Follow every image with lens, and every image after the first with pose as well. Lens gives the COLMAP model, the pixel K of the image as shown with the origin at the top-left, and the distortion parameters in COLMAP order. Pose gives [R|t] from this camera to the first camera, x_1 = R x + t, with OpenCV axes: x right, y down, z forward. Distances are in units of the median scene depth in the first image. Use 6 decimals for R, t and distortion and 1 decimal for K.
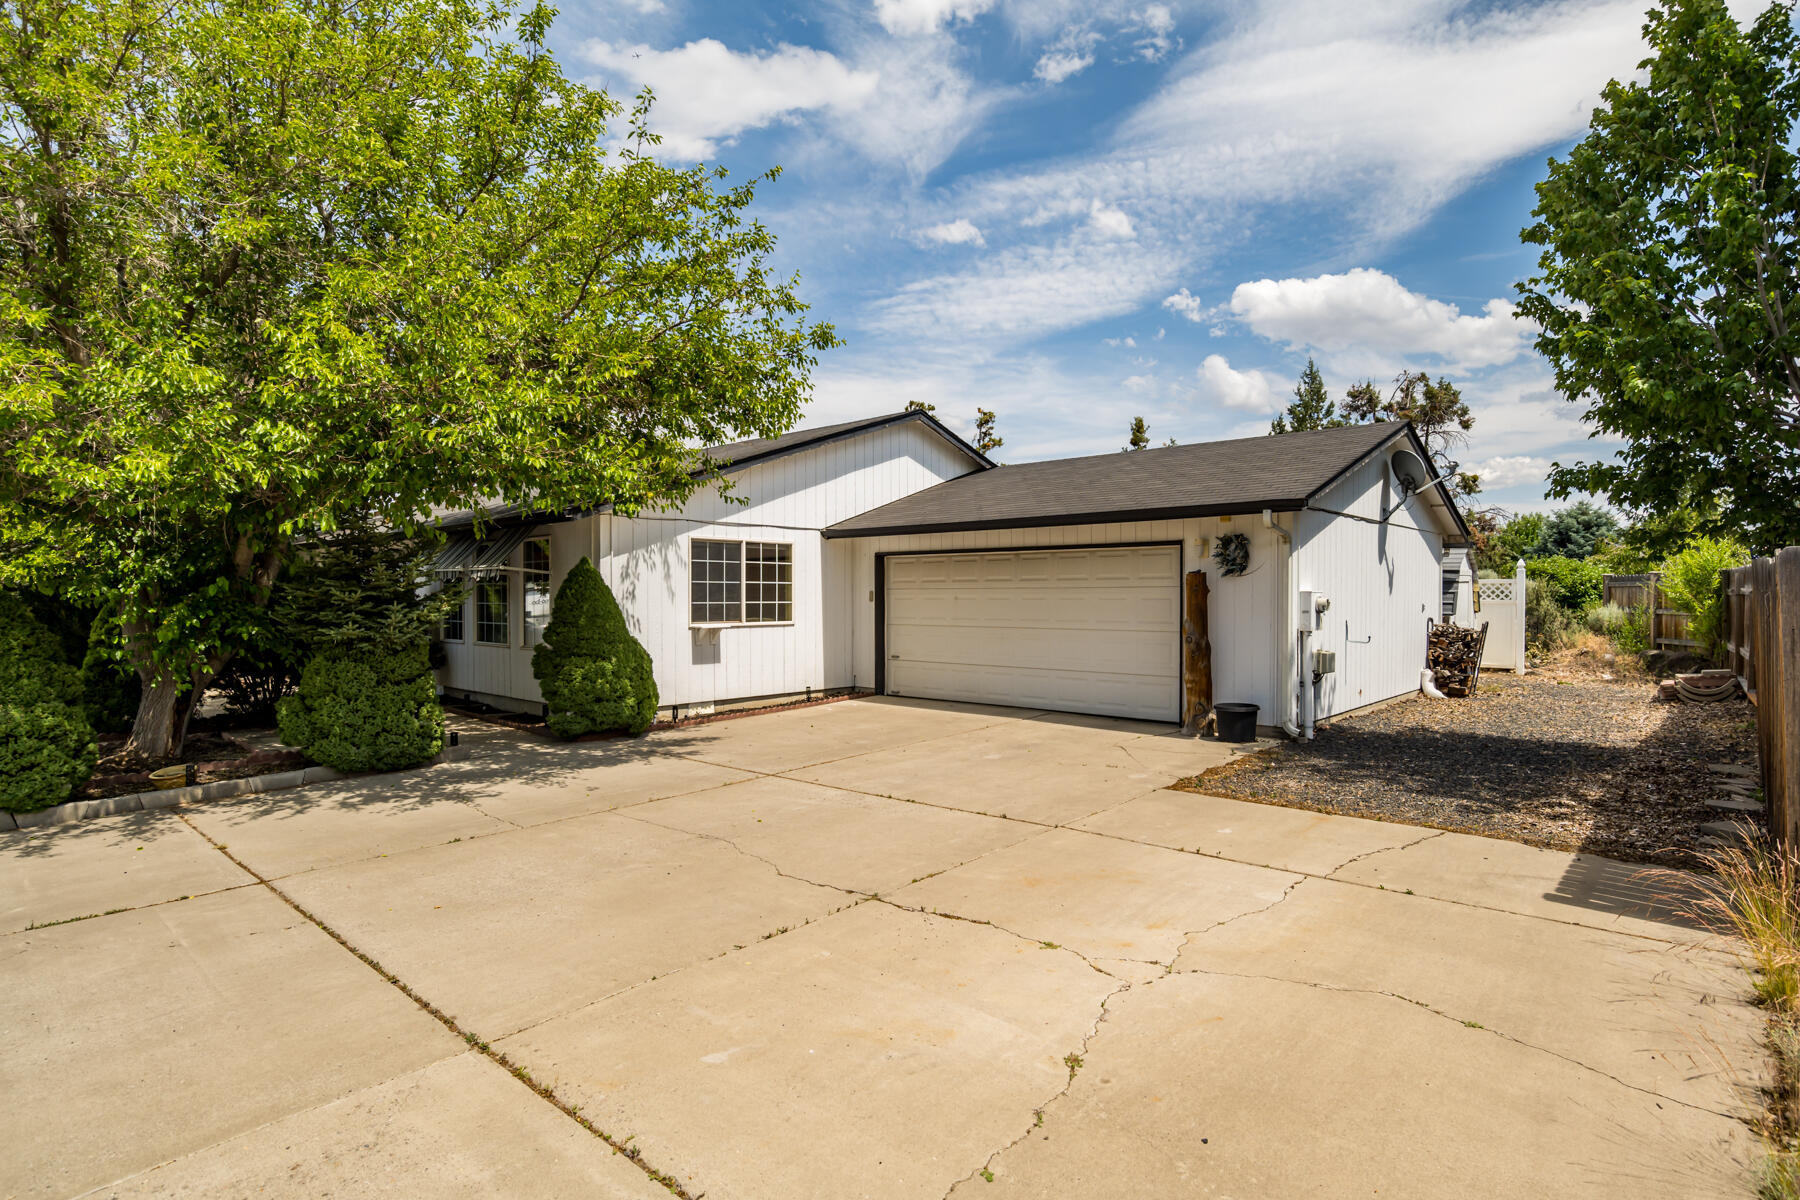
lens RADIAL K [[912.6, 0, 894.5], [0, 912.6, 650.0], [0, 0, 1]] dist [-0.017311, 0.006537]
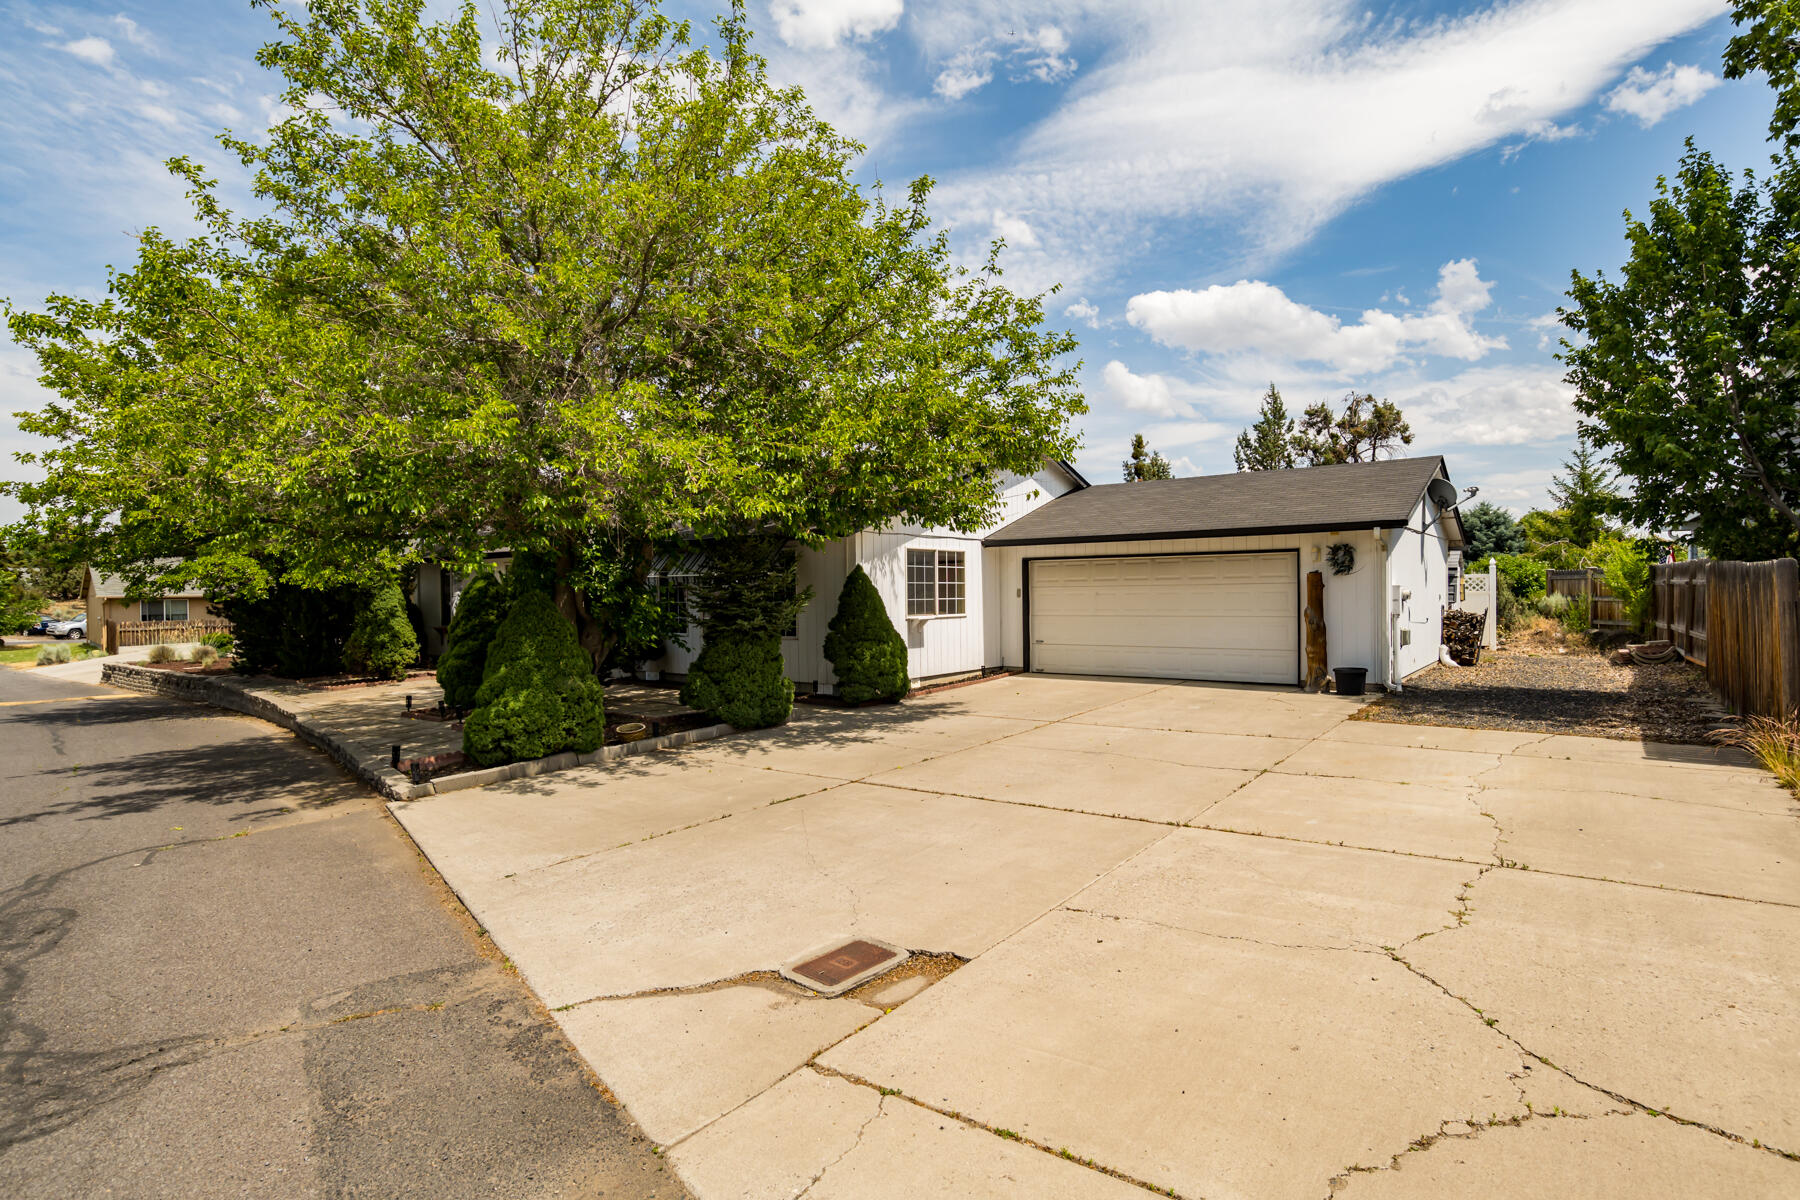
lens RADIAL K [[912.6, 0, 883.8], [0, 912.6, 614.0], [0, 0, 1]] dist [-0.017311, 0.006537]
pose [[0.996709, -0.013527, 0.079931, -0.283368], [0.016606, 0.999141, -0.037980, 0.012389], [-0.079349, 0.039182, 0.996077, -0.200375]]
